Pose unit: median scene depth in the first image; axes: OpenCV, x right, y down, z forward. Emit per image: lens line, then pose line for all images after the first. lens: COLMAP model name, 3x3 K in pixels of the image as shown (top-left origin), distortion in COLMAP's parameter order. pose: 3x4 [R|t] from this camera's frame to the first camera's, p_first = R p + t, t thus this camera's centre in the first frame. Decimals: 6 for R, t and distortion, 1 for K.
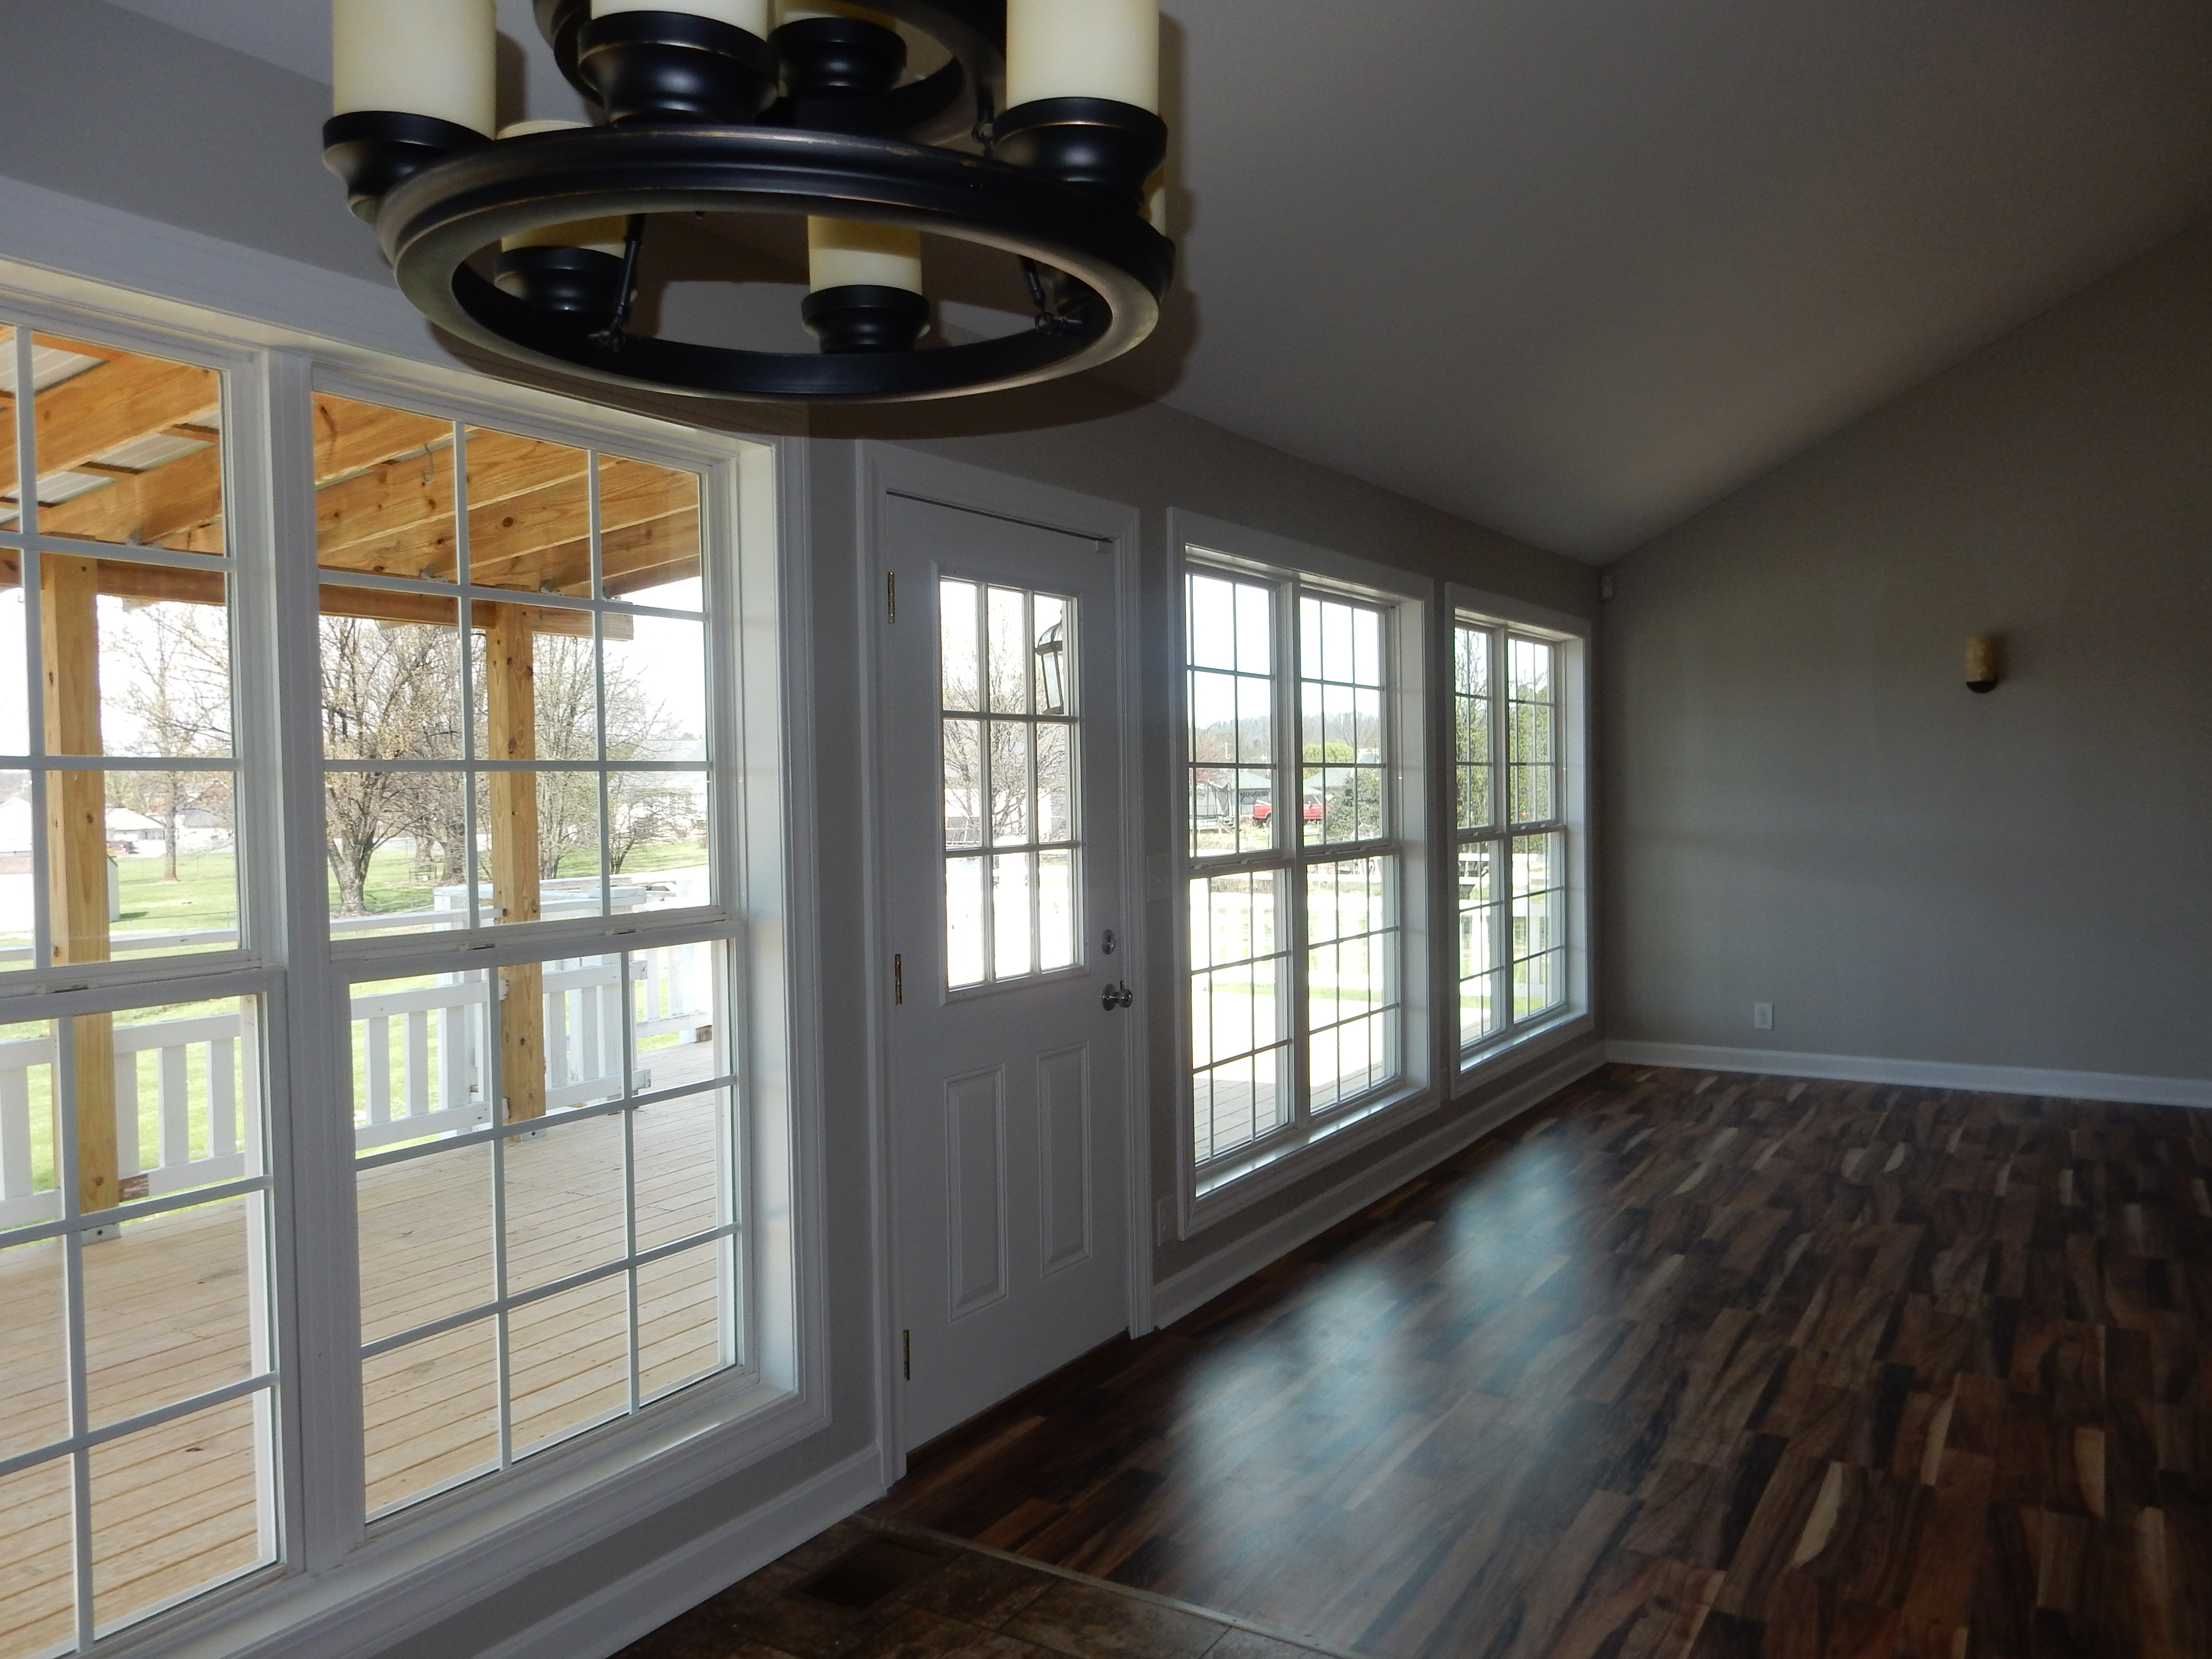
lens RADIAL K [[1616.5, 0, 1106.0], [0, 1616.5, 829.5], [0, 0, 1]] dist [-0.005831, 0.002369]
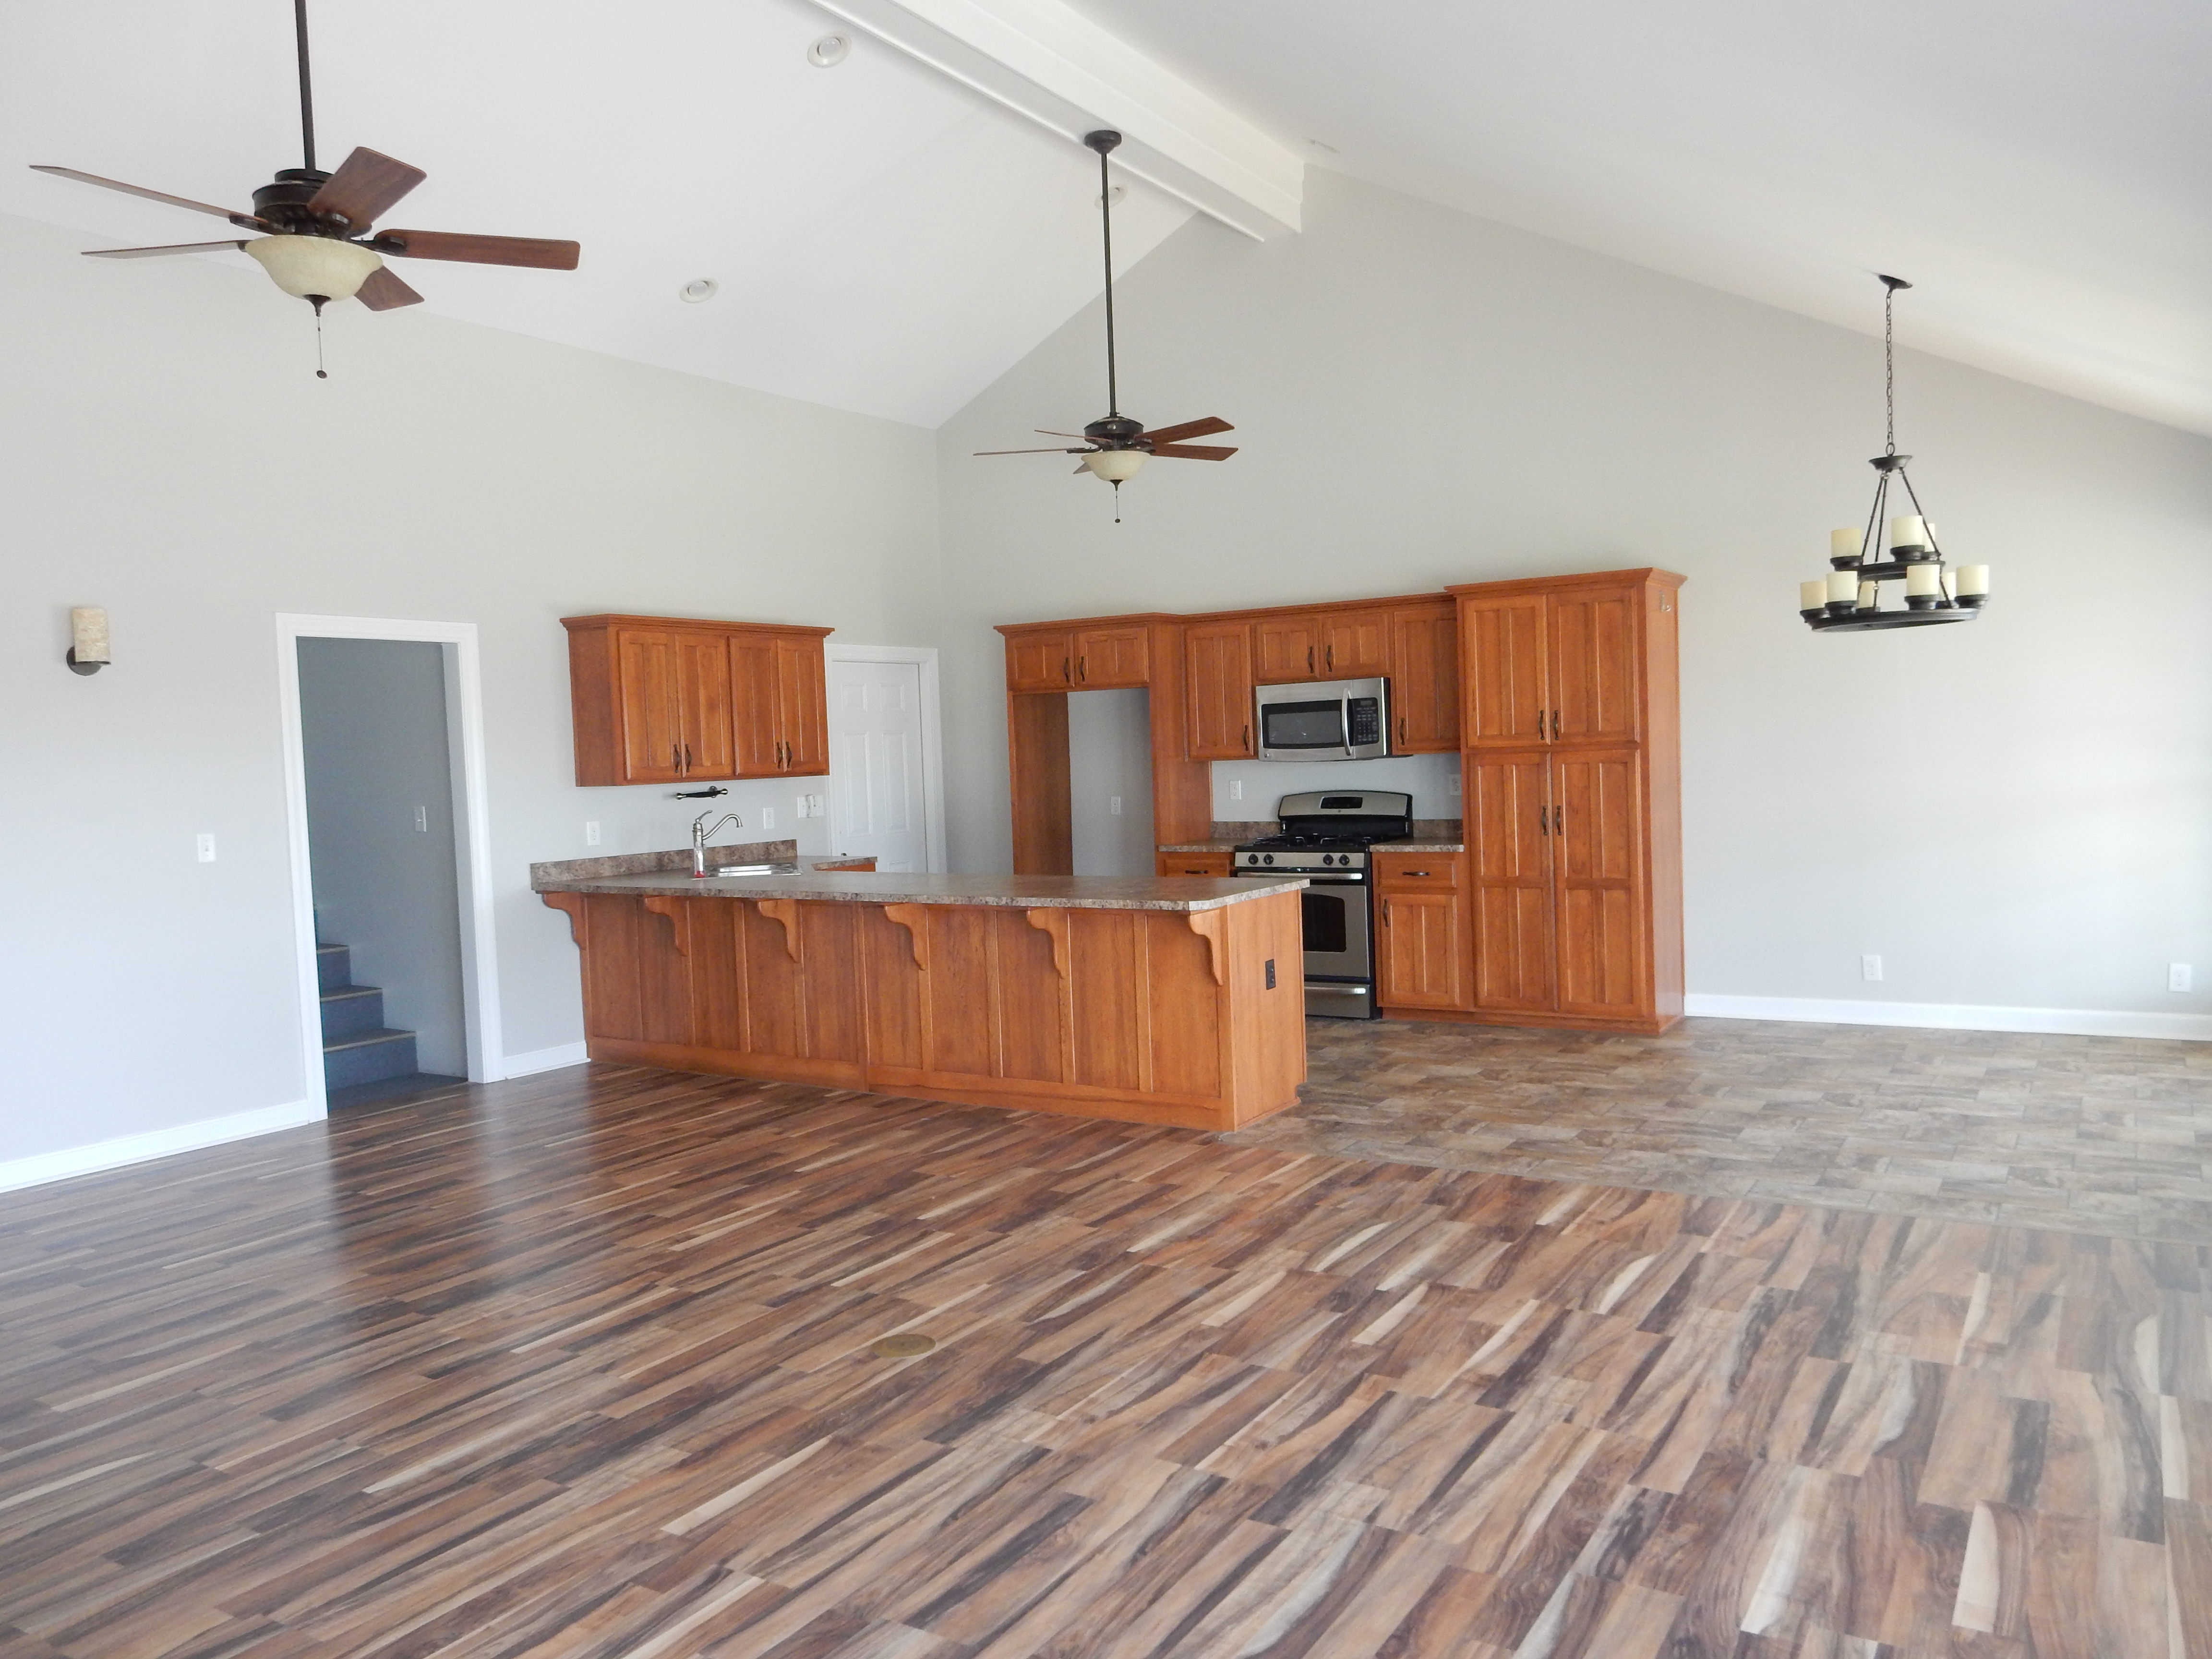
lens RADIAL K [[1620.8, 0, 1106.0], [0, 1620.8, 829.5], [0, 0, 1]] dist [-0.002627, -0.002838]
pose [[-0.998687, 0.049714, 0.012391, 0.682474], [0.050558, 0.995423, 0.081096, -0.070622], [-0.008302, 0.081616, -0.996629, 1.883260]]
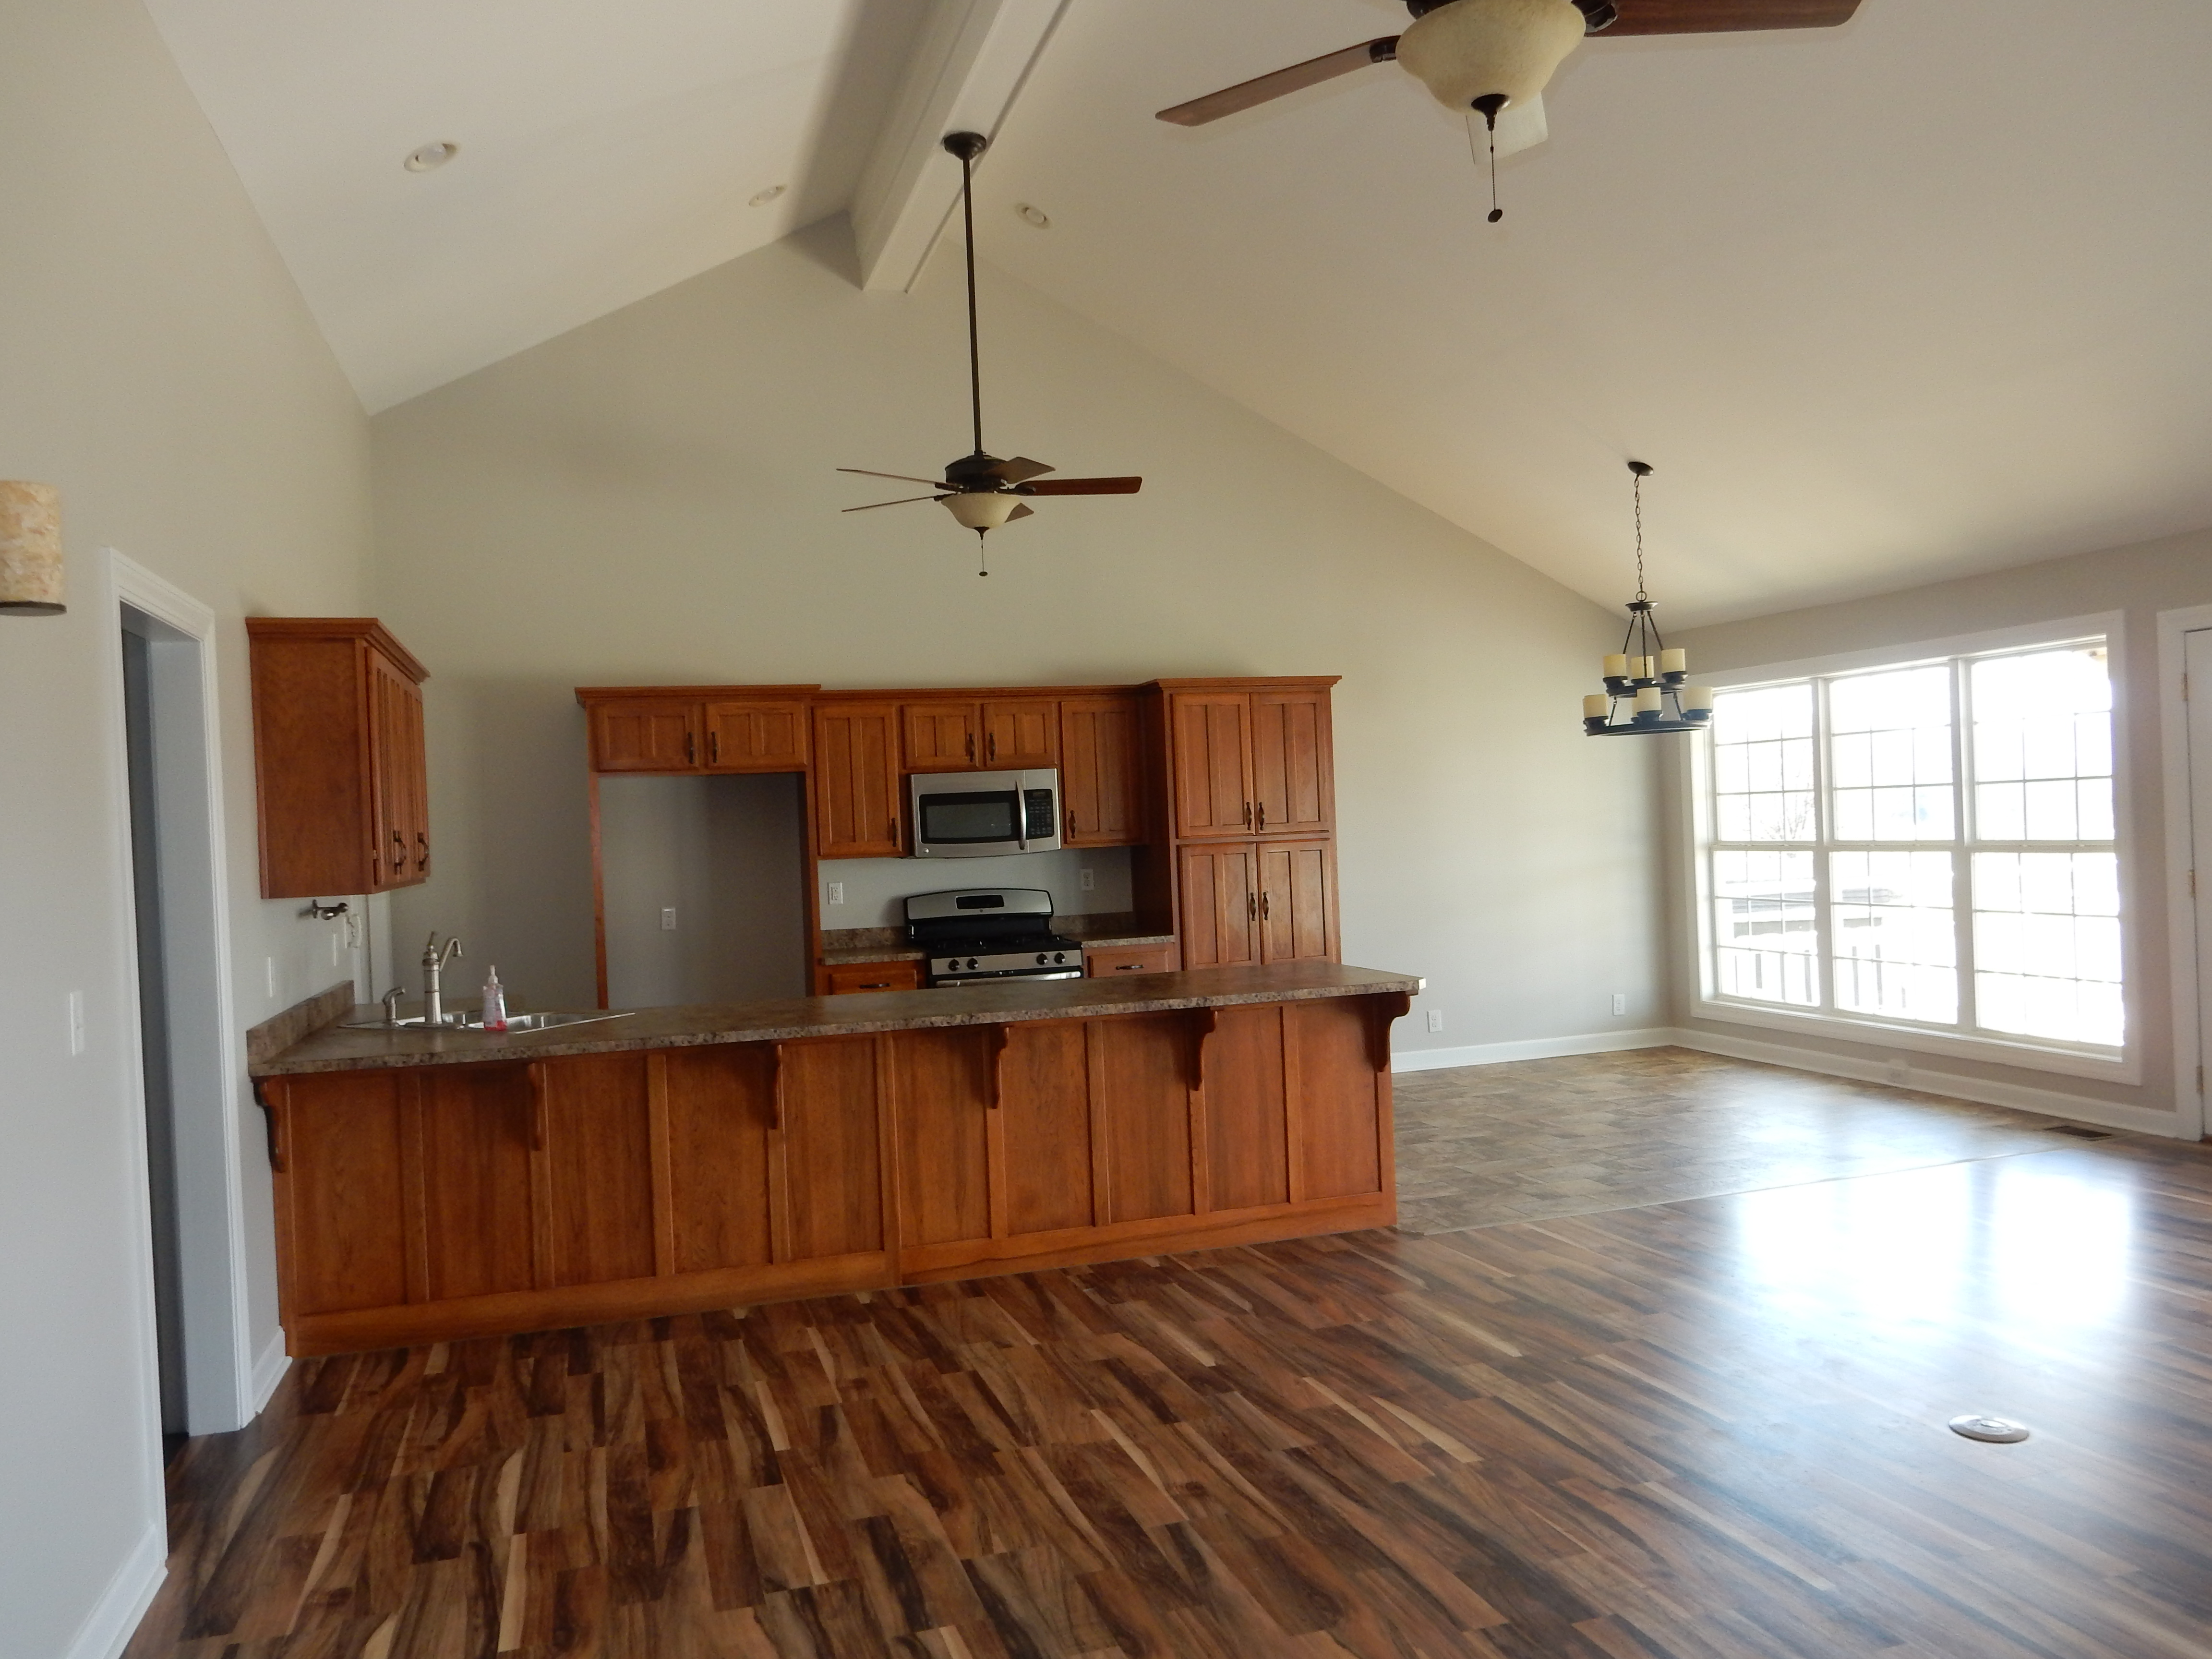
lens RADIAL K [[1620.8, 0, 1106.0], [0, 1620.8, 829.5], [0, 0, 1]] dist [-0.002627, -0.002838]
pose [[-0.651282, 0.042312, -0.757655, 1.889696], [0.027480, 0.999104, 0.032175, -0.065617], [0.758338, 0.000135, -0.651862, 1.113422]]
